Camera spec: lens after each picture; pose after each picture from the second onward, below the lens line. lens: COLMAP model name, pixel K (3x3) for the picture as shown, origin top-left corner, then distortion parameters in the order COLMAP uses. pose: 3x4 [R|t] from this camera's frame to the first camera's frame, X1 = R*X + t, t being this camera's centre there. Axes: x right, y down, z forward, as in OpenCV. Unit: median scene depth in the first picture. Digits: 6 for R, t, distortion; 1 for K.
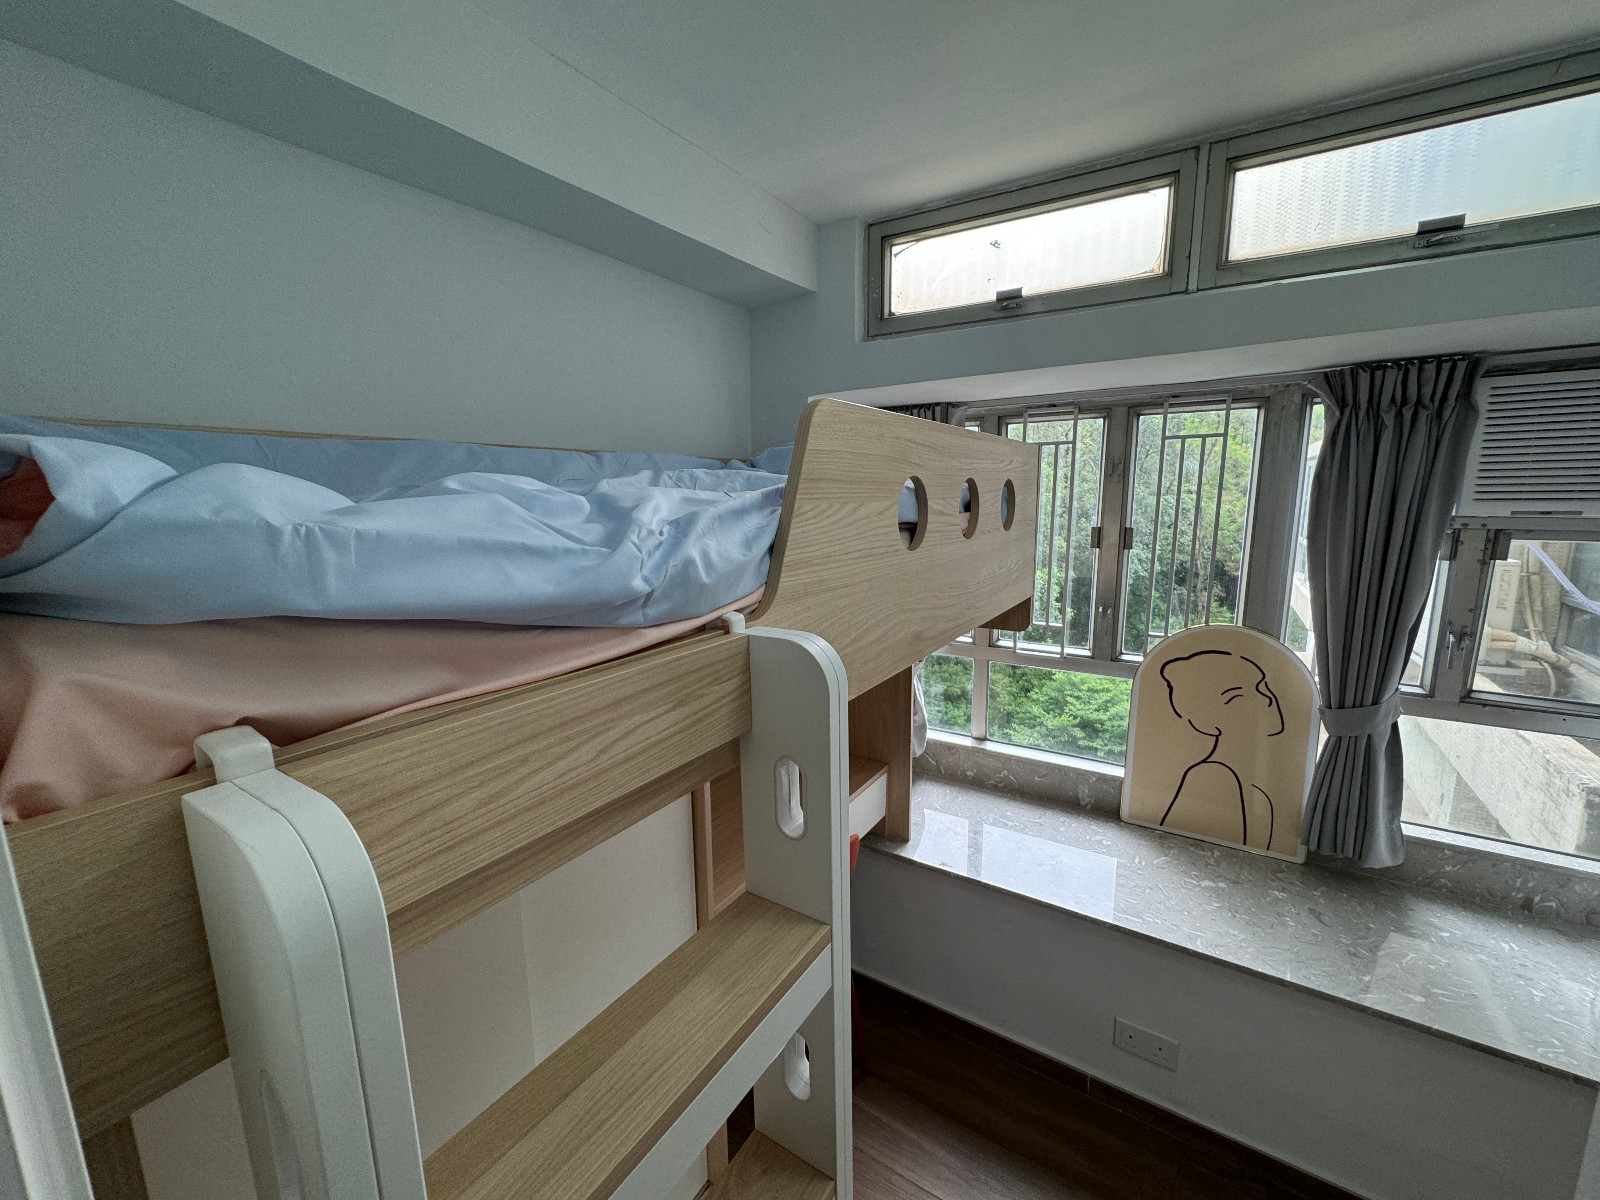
lens RADIAL K [[636.0, 0, 802.2], [0, 636.0, 598.7], [0, 0, 1]] dist [-0.002676, 0.000465]
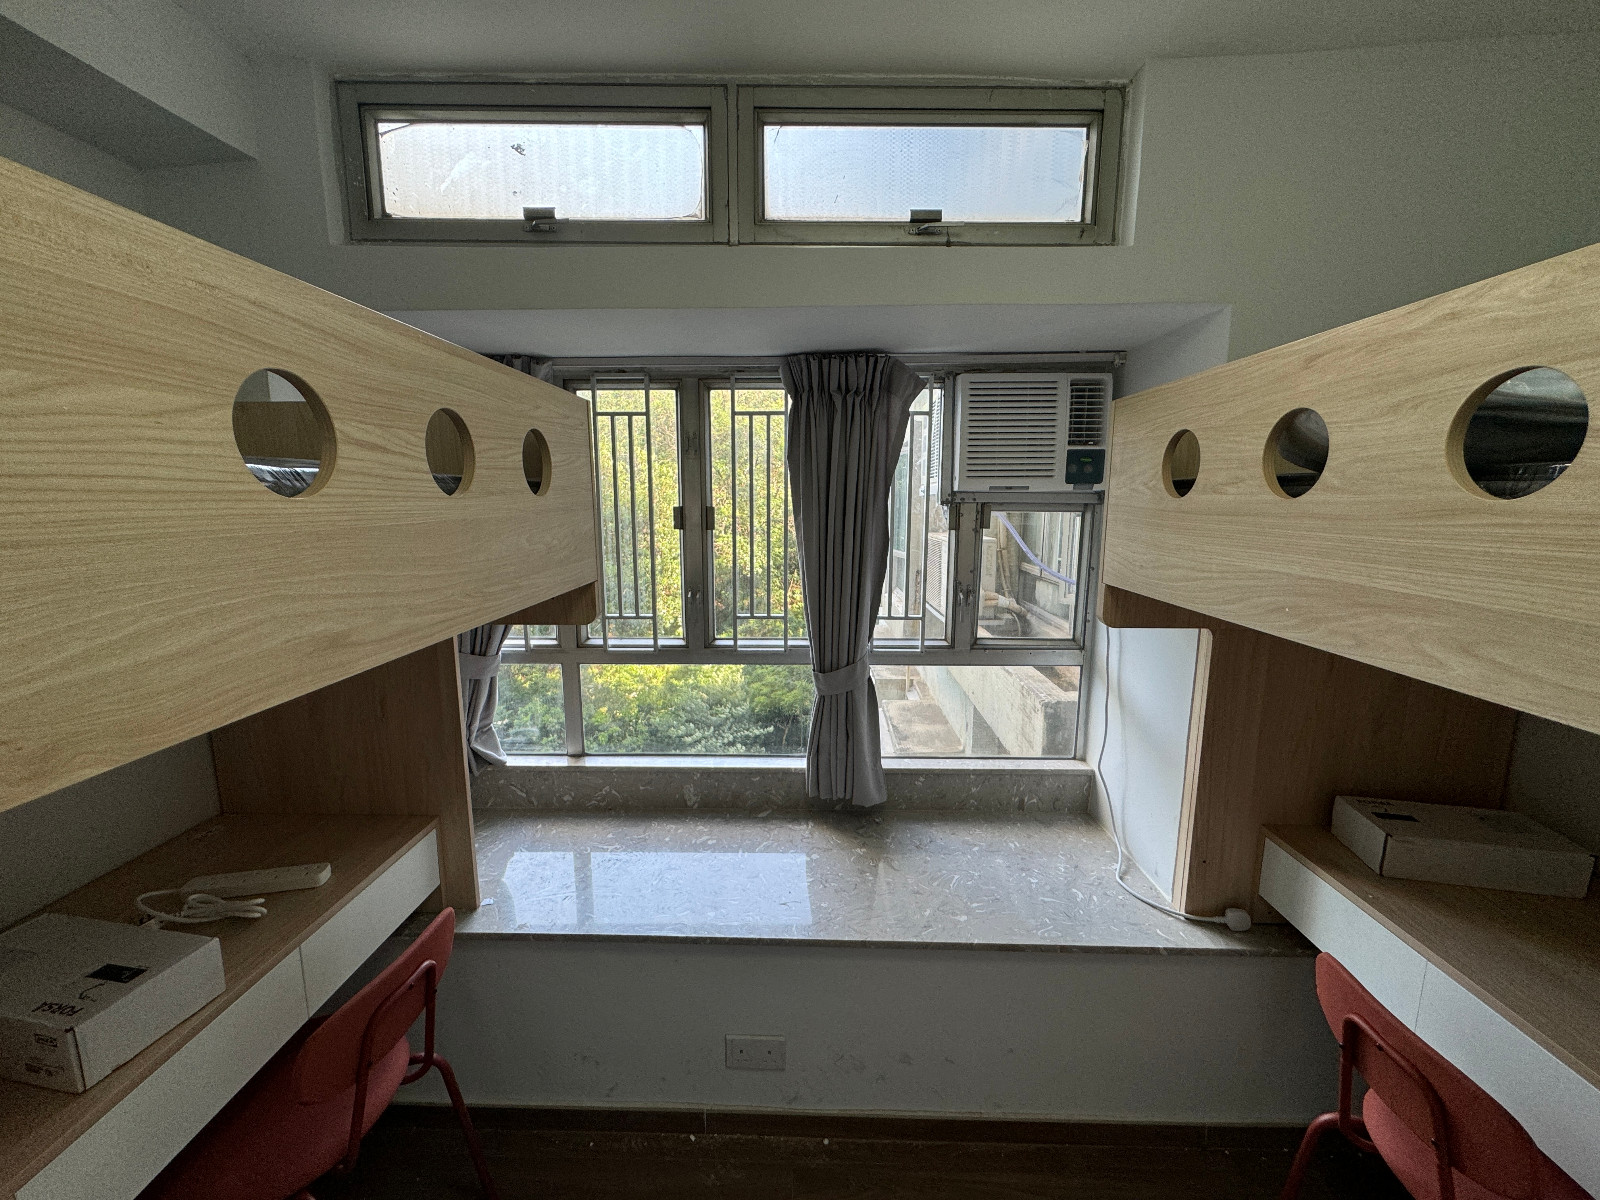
lens RADIAL K [[636.0, 0, 798.9], [0, 636.0, 598.0], [0, 0, 1]] dist [-0.002676, 0.000465]
pose [[0.852329, -0.072193, 0.517999, 0.150020], [0.076011, 0.997010, 0.013883, 0.026141], [-0.517453, 0.027541, 0.855268, 0.142732]]
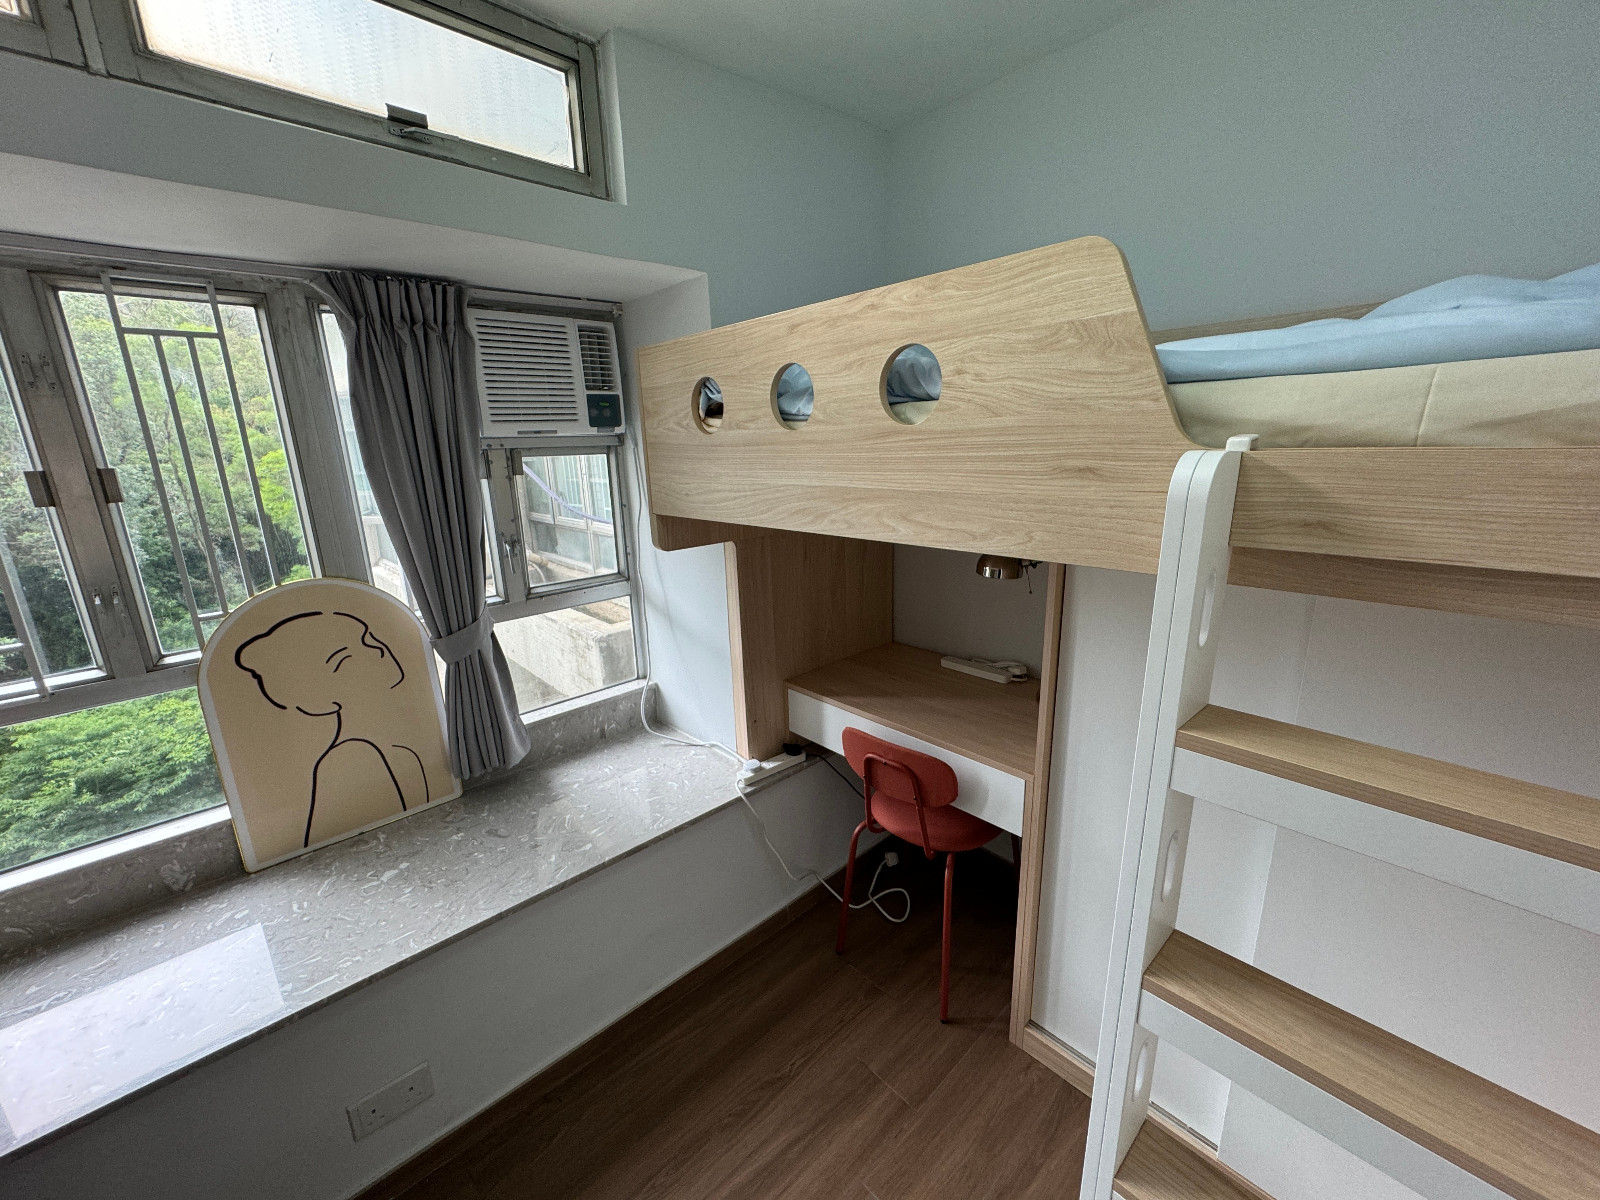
lens RADIAL K [[636.0, 0, 797.6], [0, 636.0, 597.9], [0, 0, 1]] dist [-0.002676, 0.000465]
pose [[0.245037, -0.234099, 0.940826, 0.056000], [0.187190, 0.963575, 0.191006, 0.028900], [-0.951271, 0.129310, 0.279933, 0.192925]]
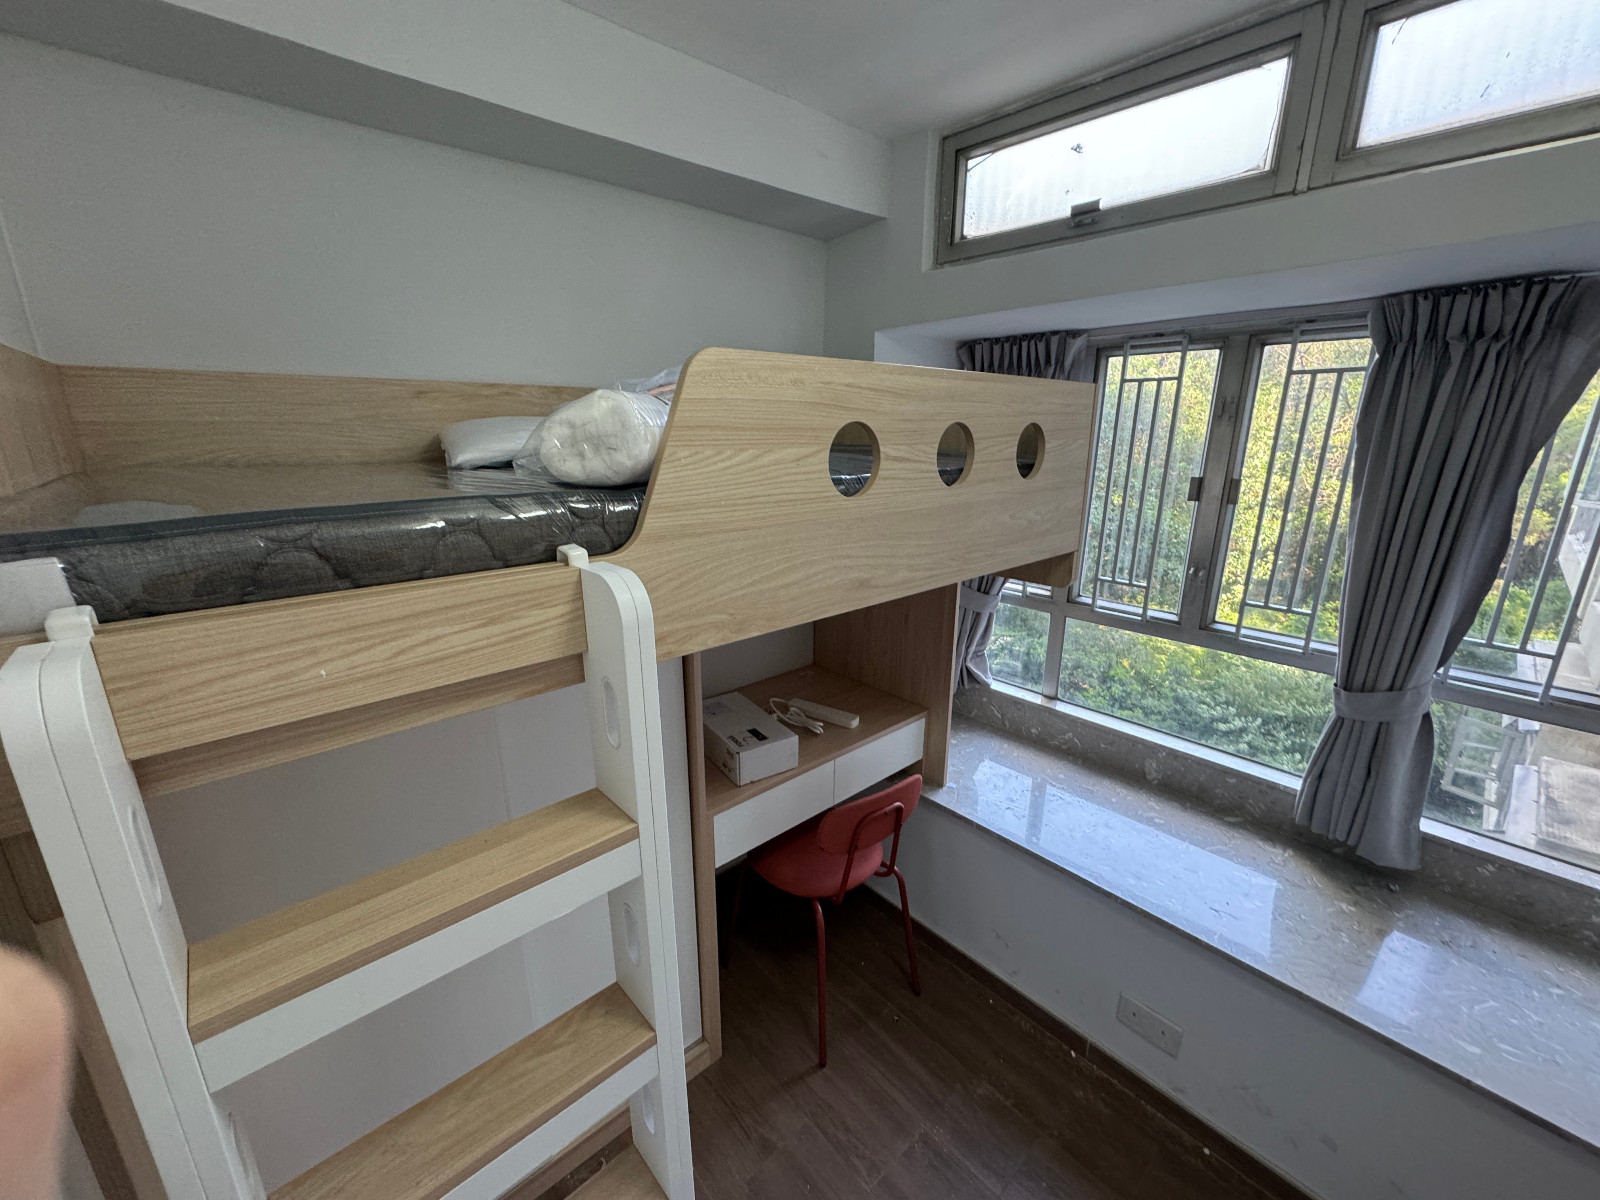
lens RADIAL K [[636.0, 0, 803.1], [0, 636.0, 597.6], [0, 0, 1]] dist [-0.002676, 0.000465]
pose [[0.965871, 0.080655, -0.246148, 0.204983], [-0.055731, 0.992739, 0.106601, -0.012646], [0.252958, -0.089245, 0.963352, 0.000604]]
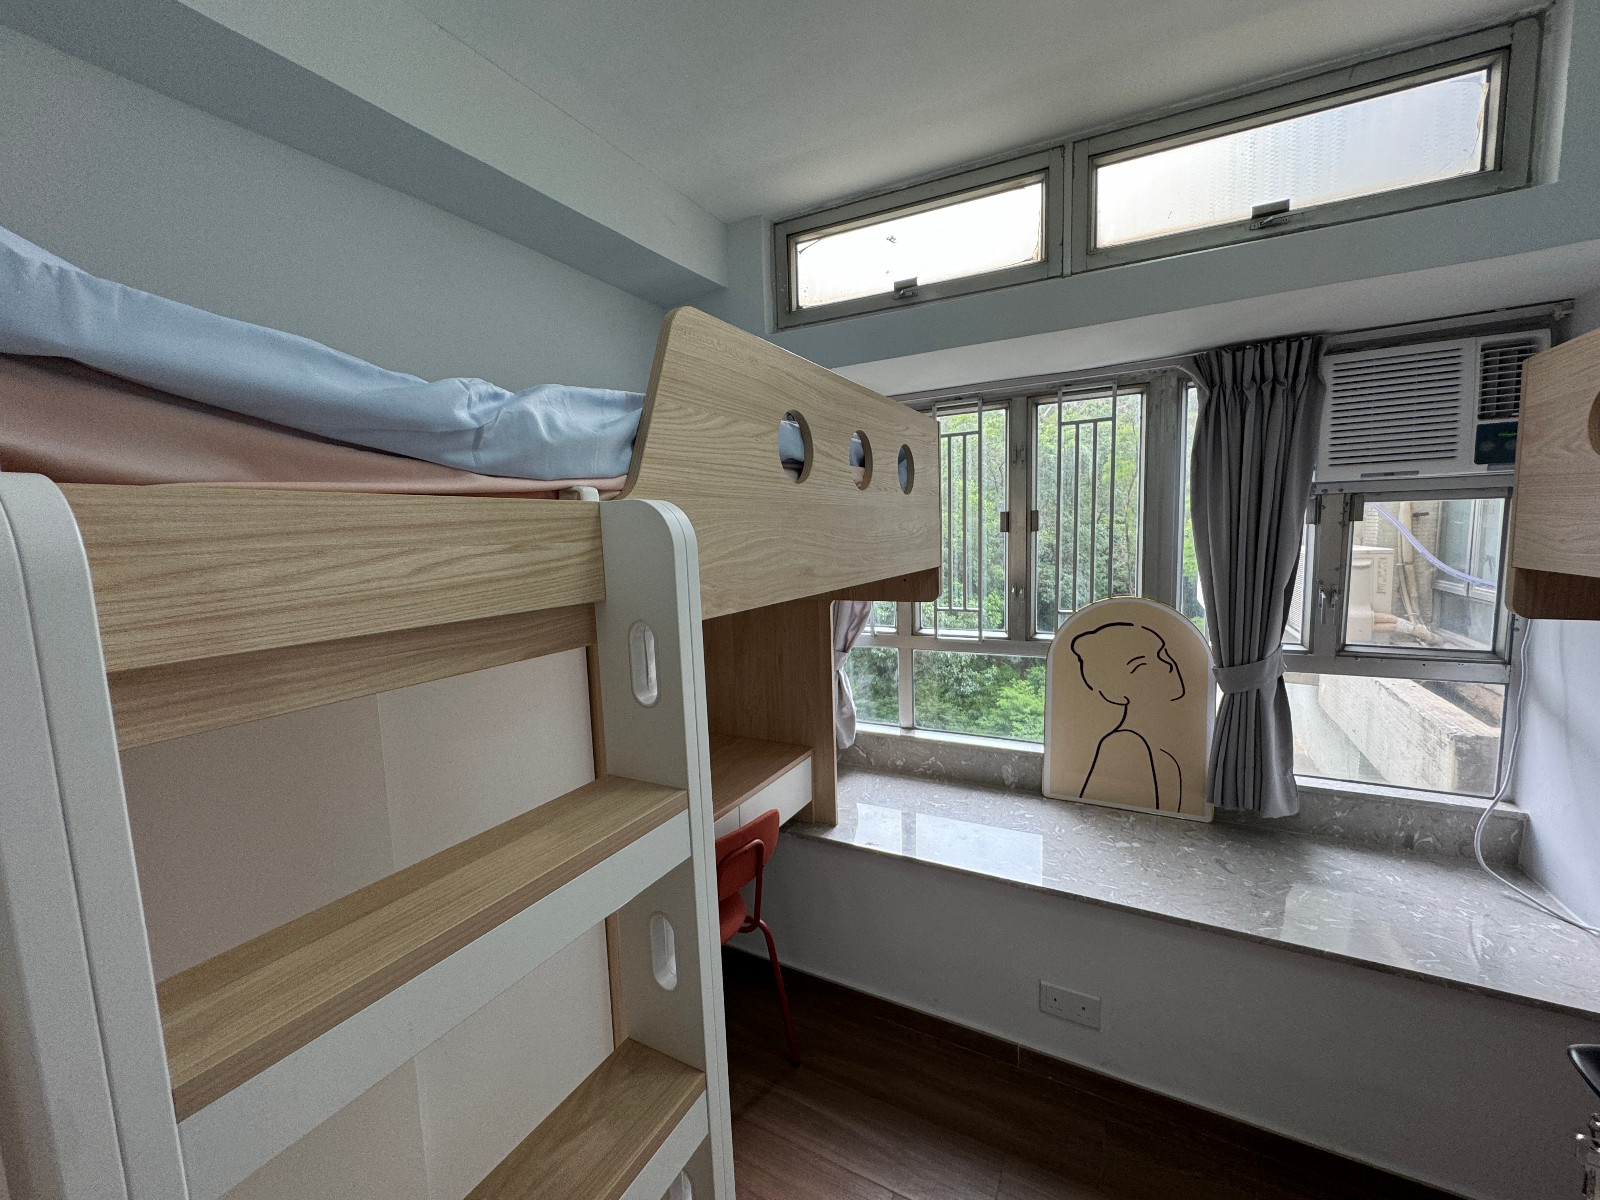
lens RADIAL K [[636.0, 0, 800.8], [0, 636.0, 598.4], [0, 0, 1]] dist [-0.002676, 0.000465]
pose [[0.996559, -0.029212, 0.077569, 0.054061], [0.033885, 0.997646, -0.059623, 0.098341], [-0.075645, 0.062046, 0.995203, -0.006539]]
